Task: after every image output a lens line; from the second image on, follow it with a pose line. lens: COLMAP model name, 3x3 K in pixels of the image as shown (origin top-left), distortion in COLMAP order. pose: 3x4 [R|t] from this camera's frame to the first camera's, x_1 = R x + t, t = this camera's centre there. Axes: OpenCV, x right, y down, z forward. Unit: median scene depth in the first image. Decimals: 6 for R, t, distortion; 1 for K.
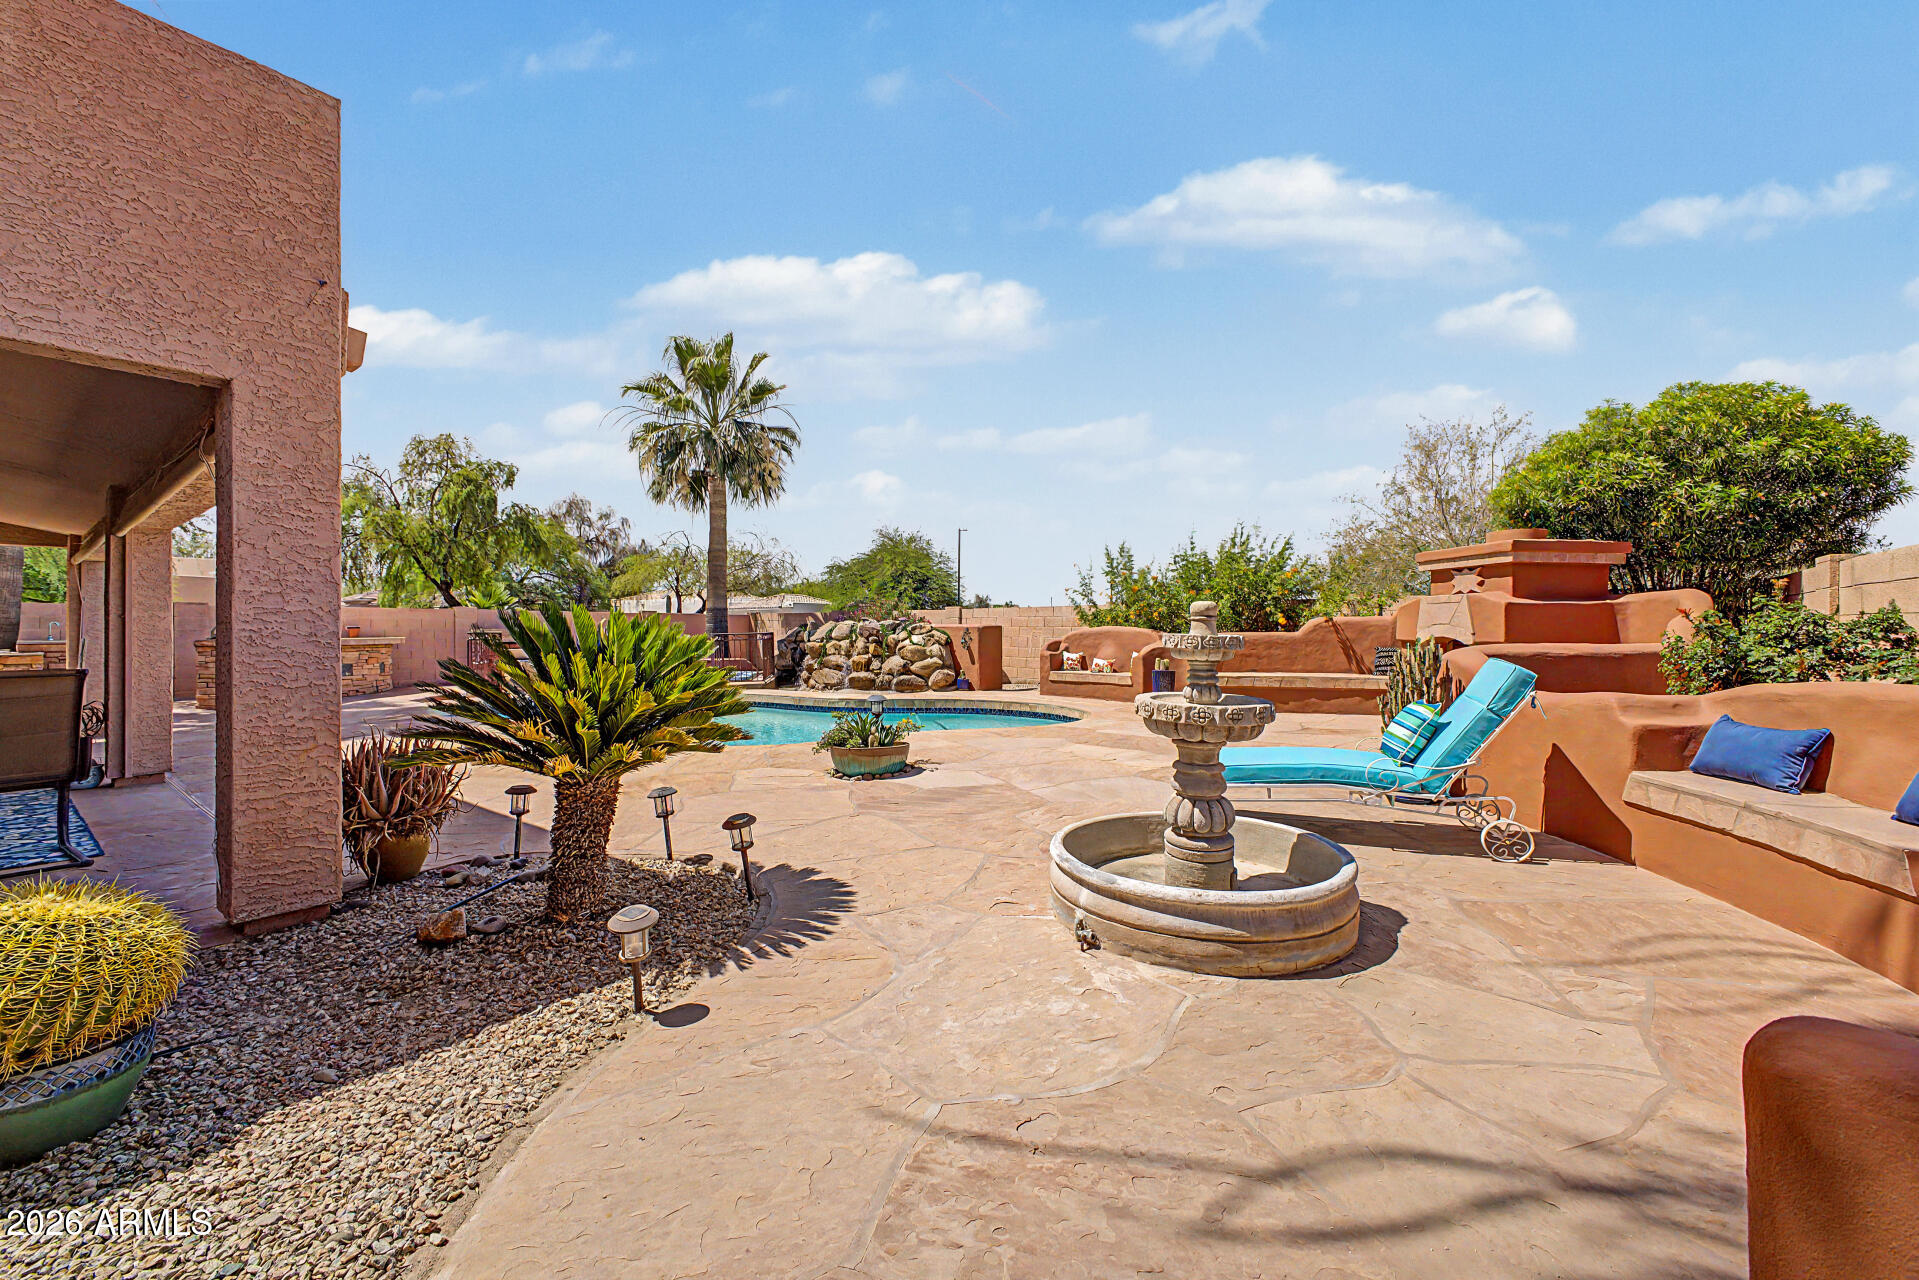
lens RADIAL K [[759.9, 0, 958.0], [0, 759.9, 626.3], [0, 0, 1]] dist [0.008644, -0.000181]
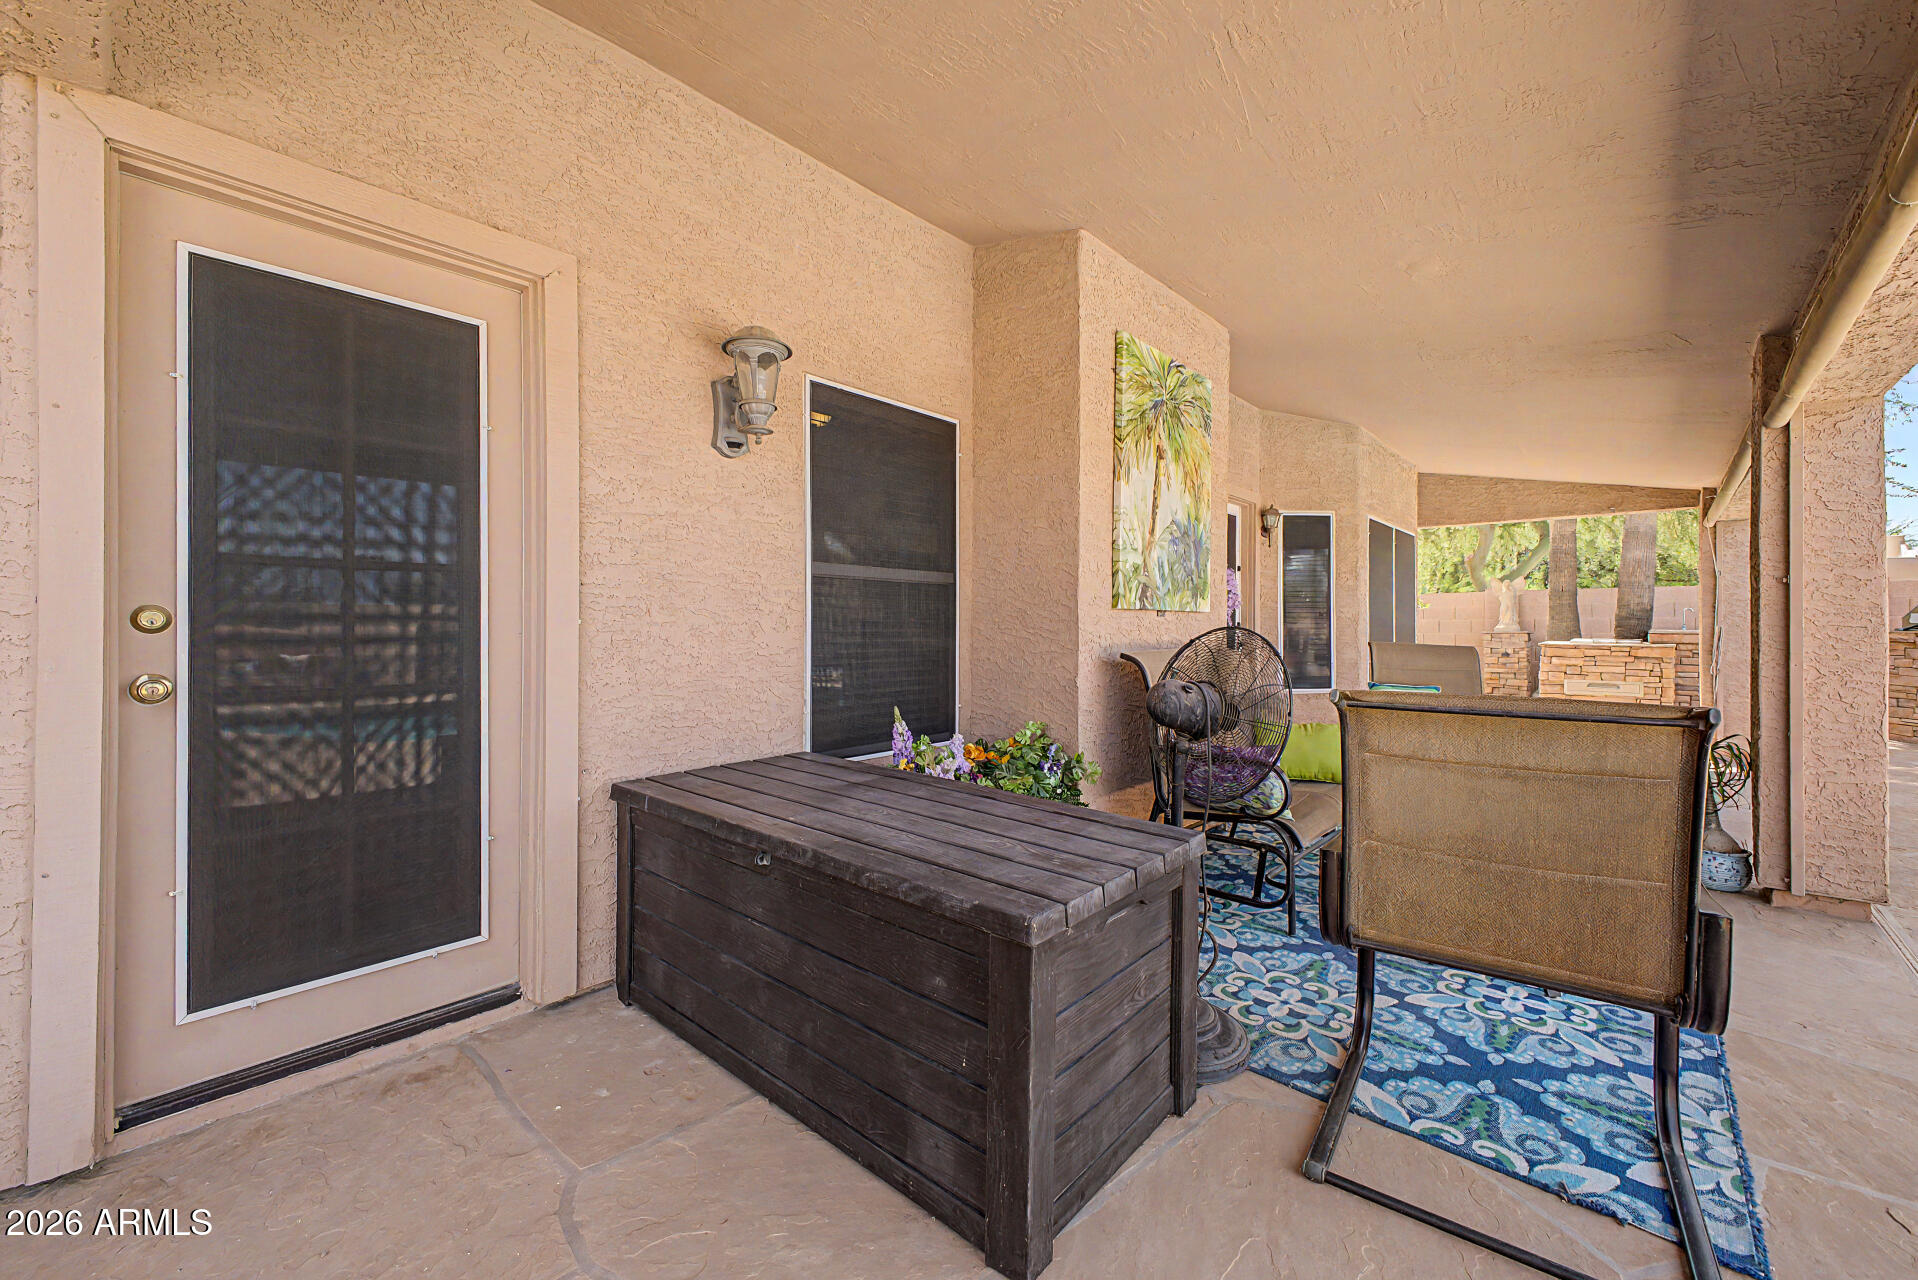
lens RADIAL K [[759.5, 0, 957.5], [0, 759.5, 626.3], [0, 0, 1]] dist [0.008644, -0.000181]
pose [[-0.064338, 0.003430, -0.997922, -0.518793], [0.006479, 0.999974, 0.003020, 0.012633], [0.997907, -0.006272, -0.064358, 0.460723]]
